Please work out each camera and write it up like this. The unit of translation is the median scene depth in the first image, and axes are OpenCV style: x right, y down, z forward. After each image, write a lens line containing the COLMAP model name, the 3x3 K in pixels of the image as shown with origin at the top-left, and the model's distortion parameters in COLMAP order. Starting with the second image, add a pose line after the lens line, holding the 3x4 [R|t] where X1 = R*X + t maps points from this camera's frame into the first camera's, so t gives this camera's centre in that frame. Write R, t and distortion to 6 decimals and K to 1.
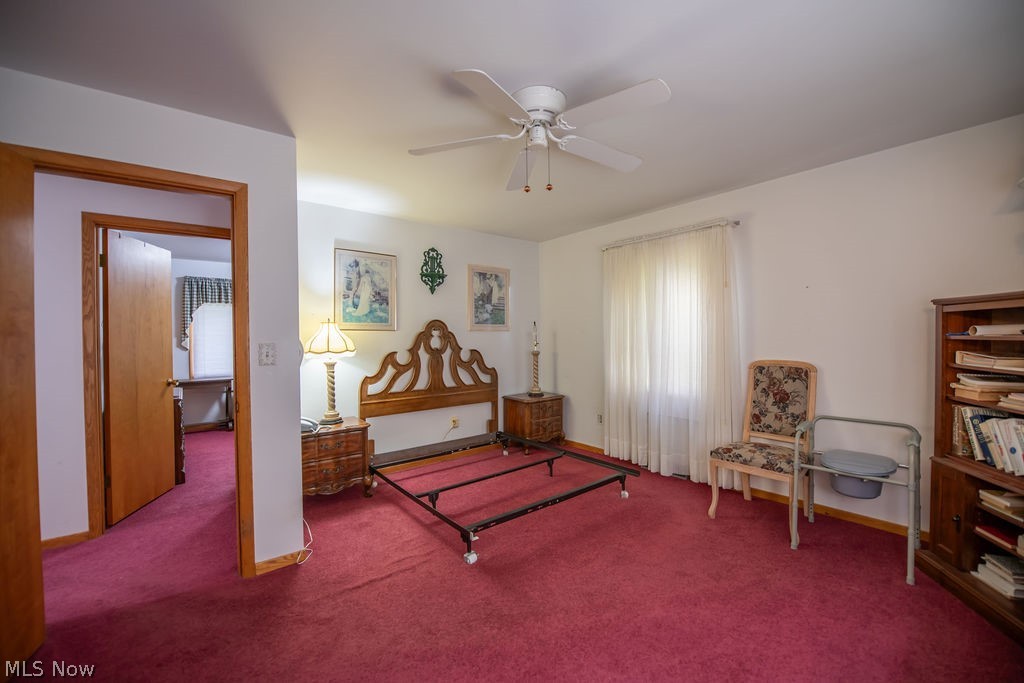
lens RADIAL K [[405.0, 0, 512.3], [0, 405.0, 340.1], [0, 0, 1]] dist [-0.015888, -0.002671]
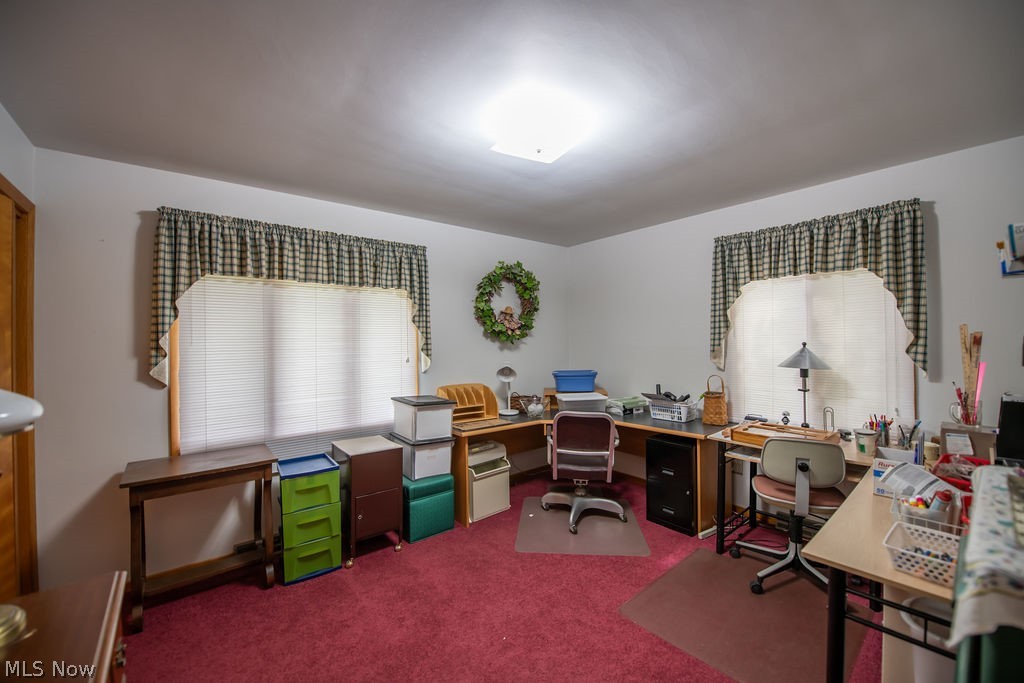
lens RADIAL K [[405.0, 0, 511.8], [0, 405.0, 341.4], [0, 0, 1]] dist [-0.015888, -0.002671]
pose [[0.999887, -0.000201, 0.015052, -0.459932], [0.000375, 0.999933, -0.011539, -0.017462], [-0.015048, 0.011543, 0.999820, 0.582471]]
